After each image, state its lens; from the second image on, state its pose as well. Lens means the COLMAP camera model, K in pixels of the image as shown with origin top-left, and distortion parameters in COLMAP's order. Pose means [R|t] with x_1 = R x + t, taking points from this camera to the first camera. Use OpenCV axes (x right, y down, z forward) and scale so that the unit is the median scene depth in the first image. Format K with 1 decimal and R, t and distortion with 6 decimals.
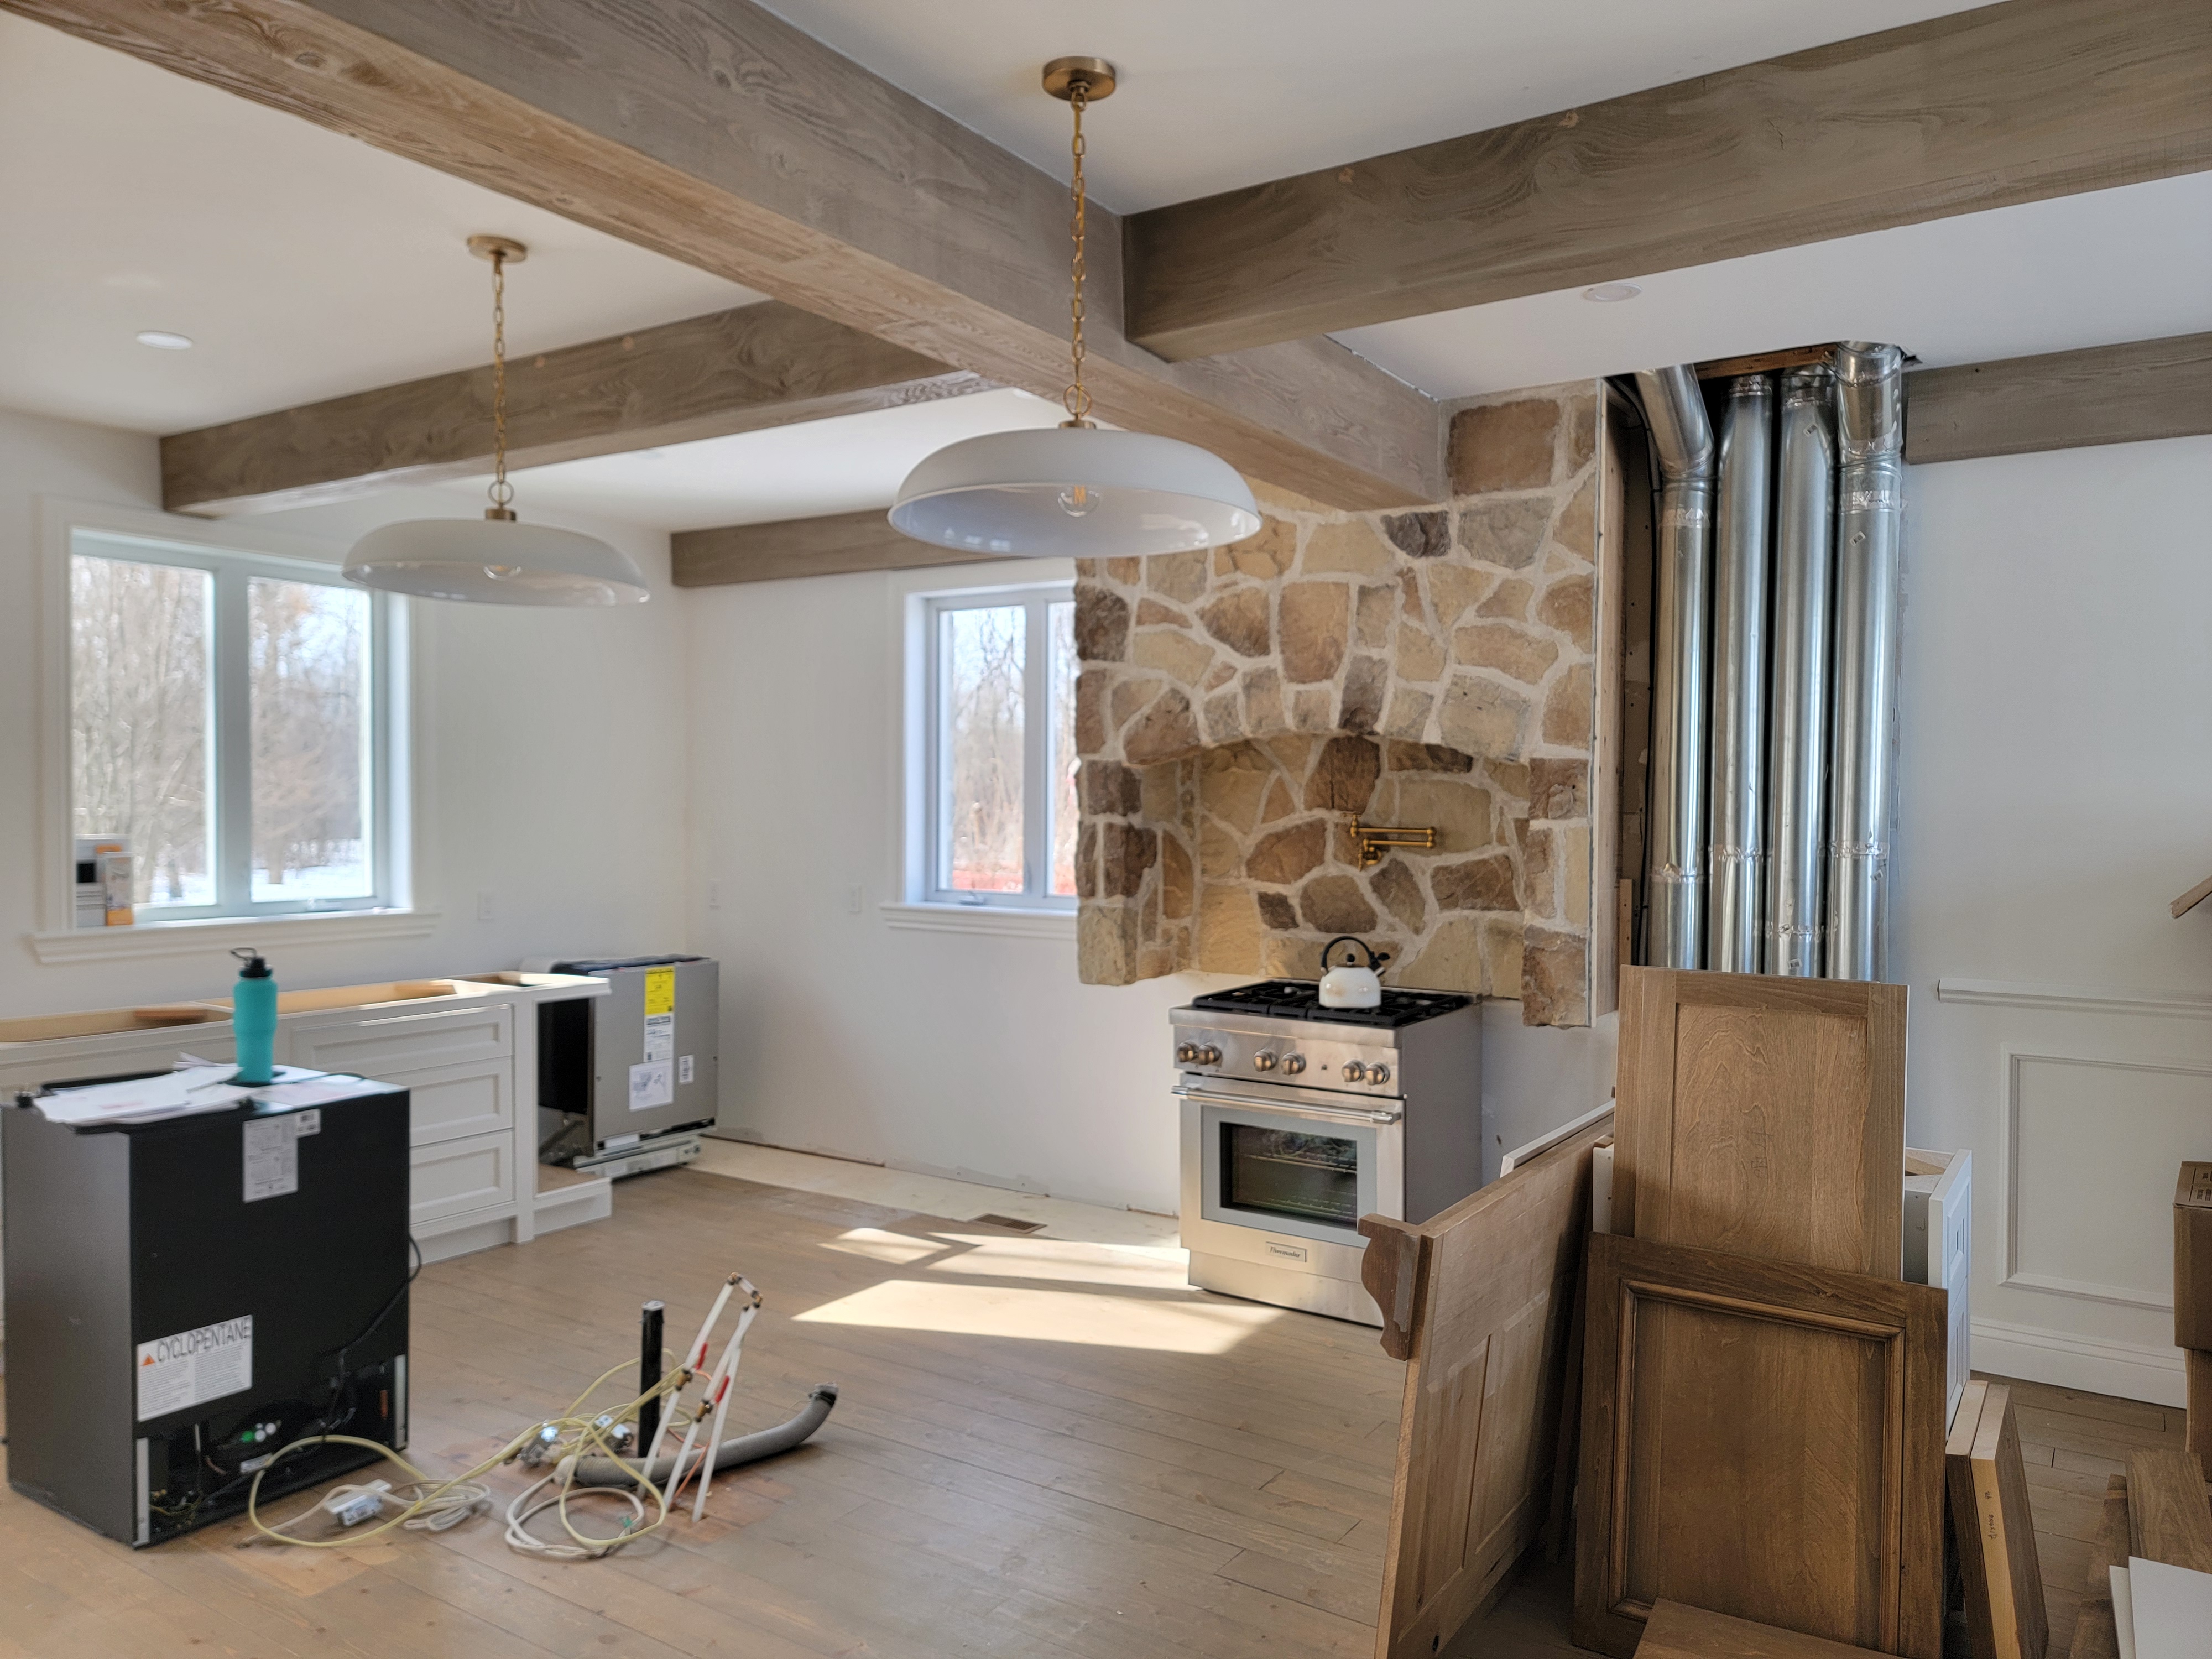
lens RADIAL K [[1551.5, 0, 1125.6], [0, 1551.5, 838.7], [0, 0, 1]] dist [0.078173, -0.020316]
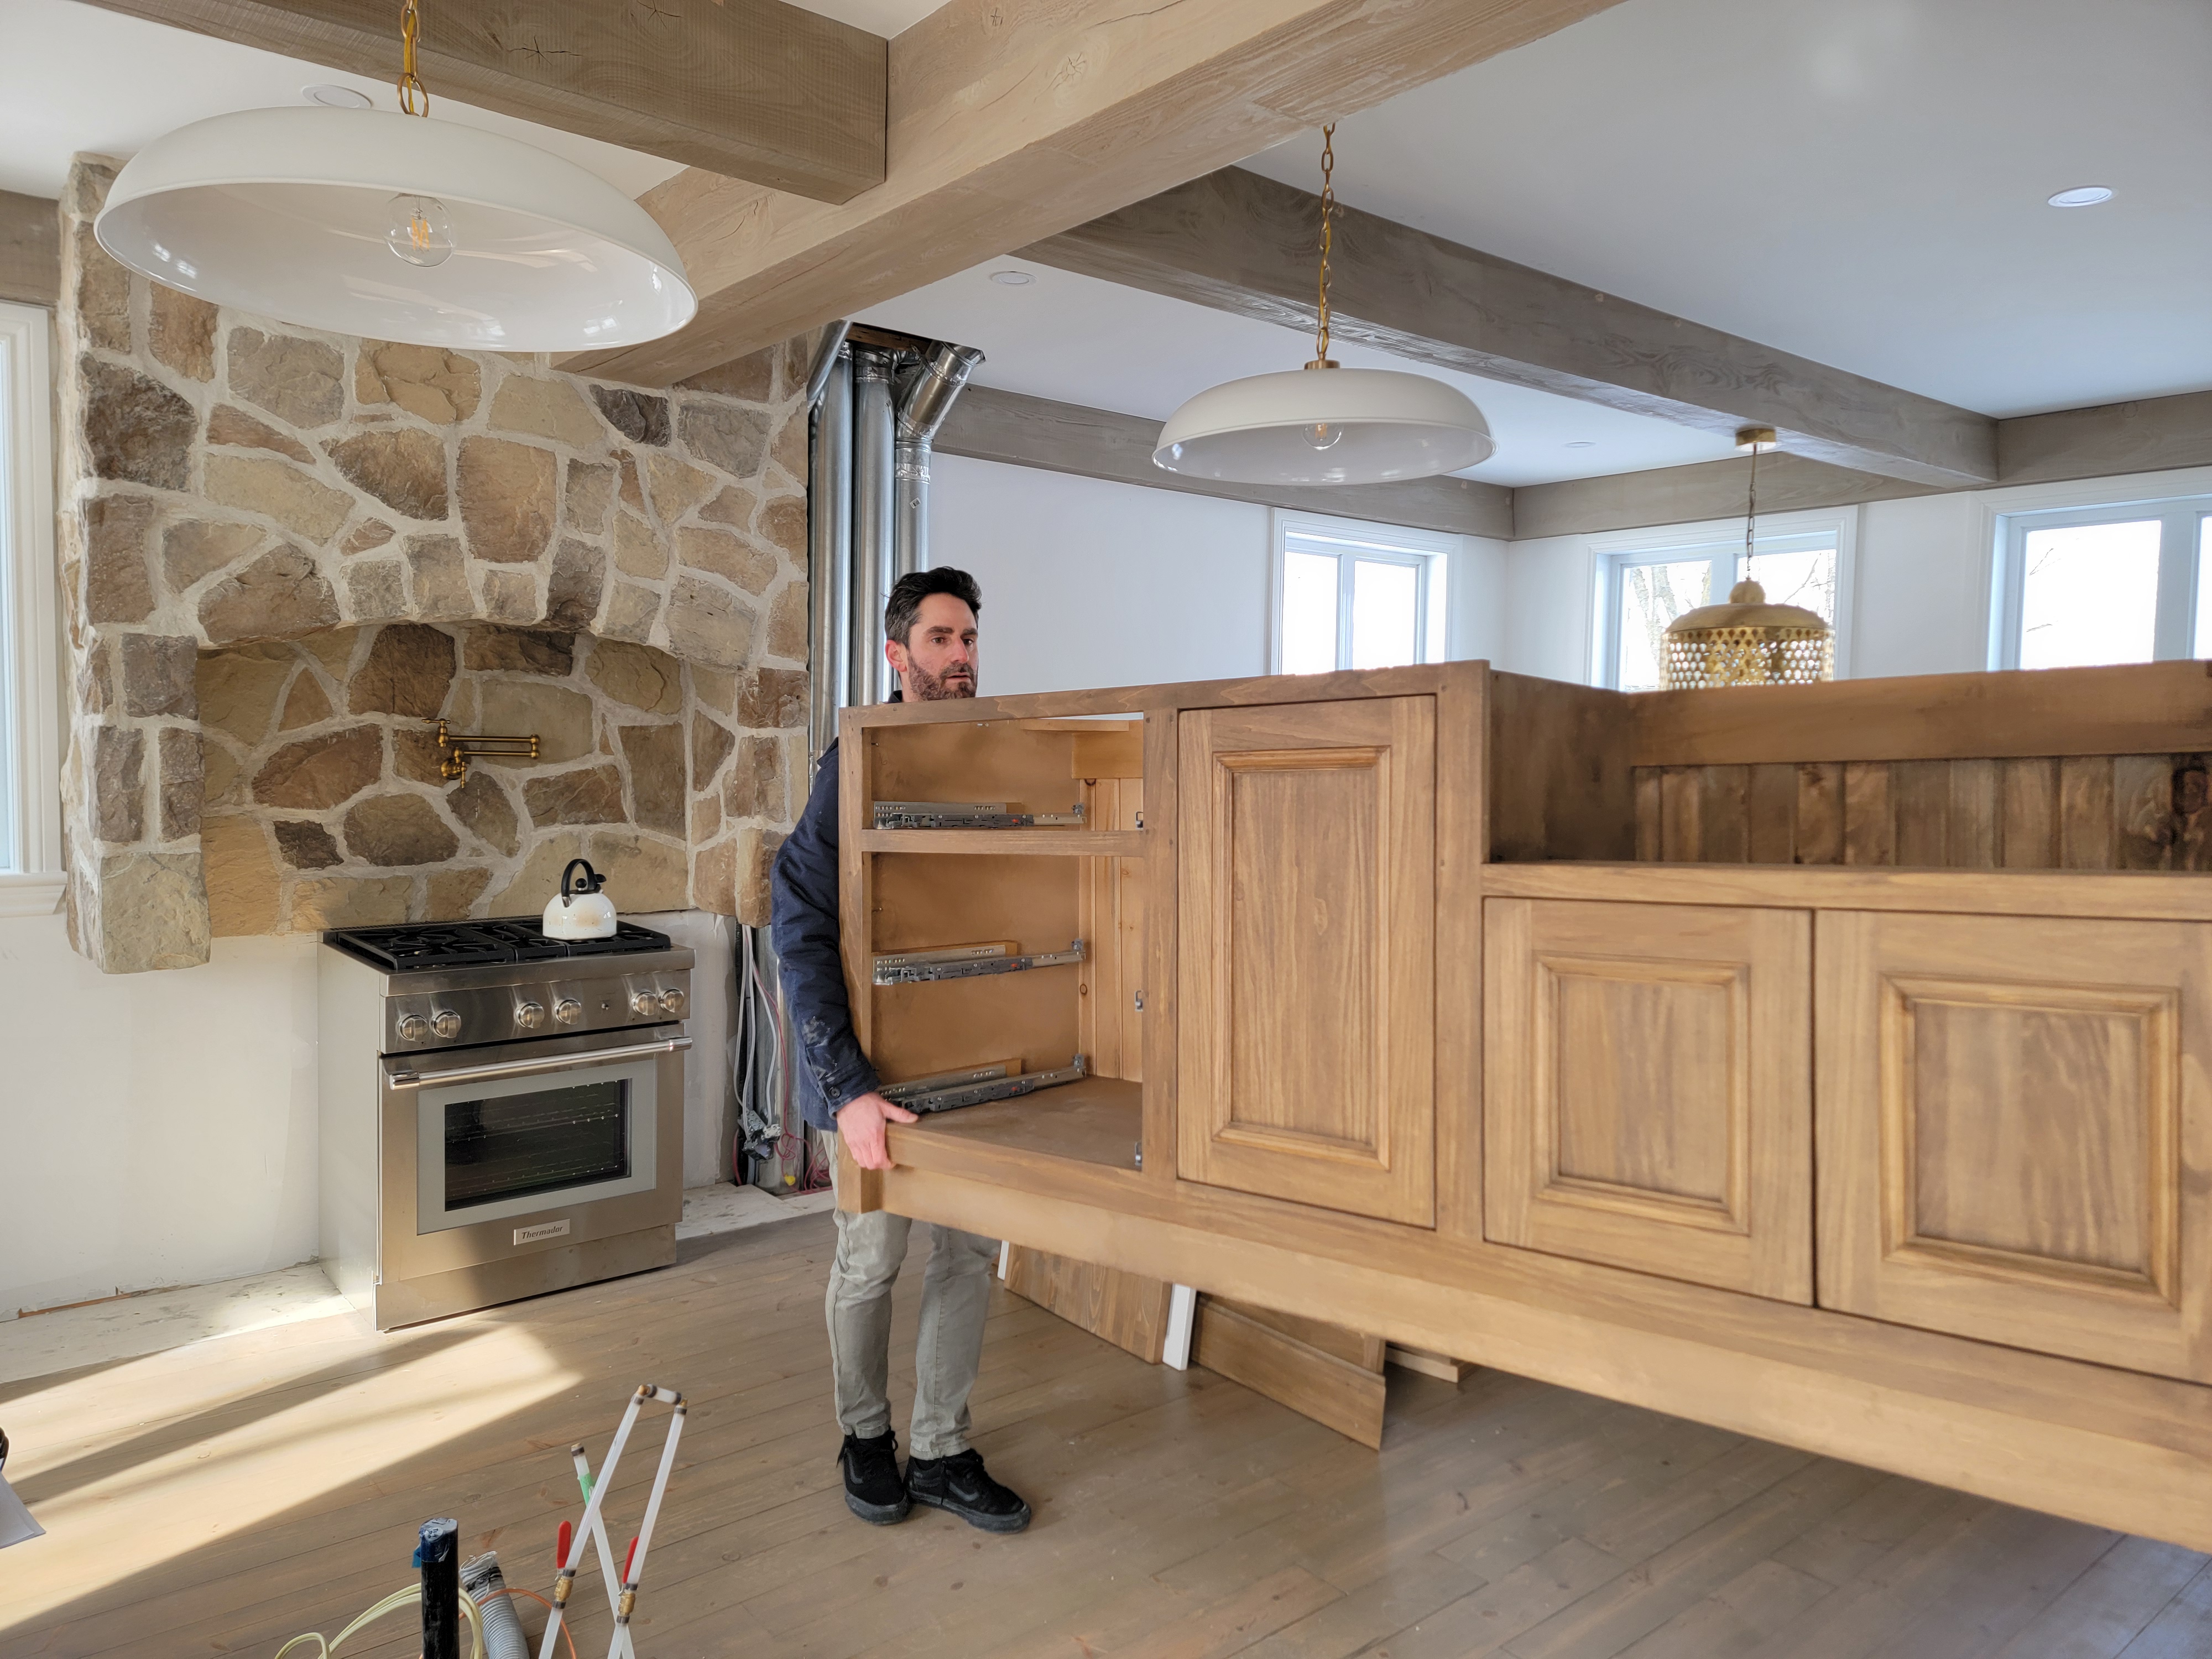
lens RADIAL K [[1551.5, 0, 1128.0], [0, 1551.5, 822.6], [0, 0, 1]] dist [0.078173, -0.020316]
pose [[0.285884, -0.054929, 0.956688, -0.575374], [0.010332, 0.998474, 0.054241, -0.002677], [-0.958208, -0.005622, 0.286016, 0.415349]]
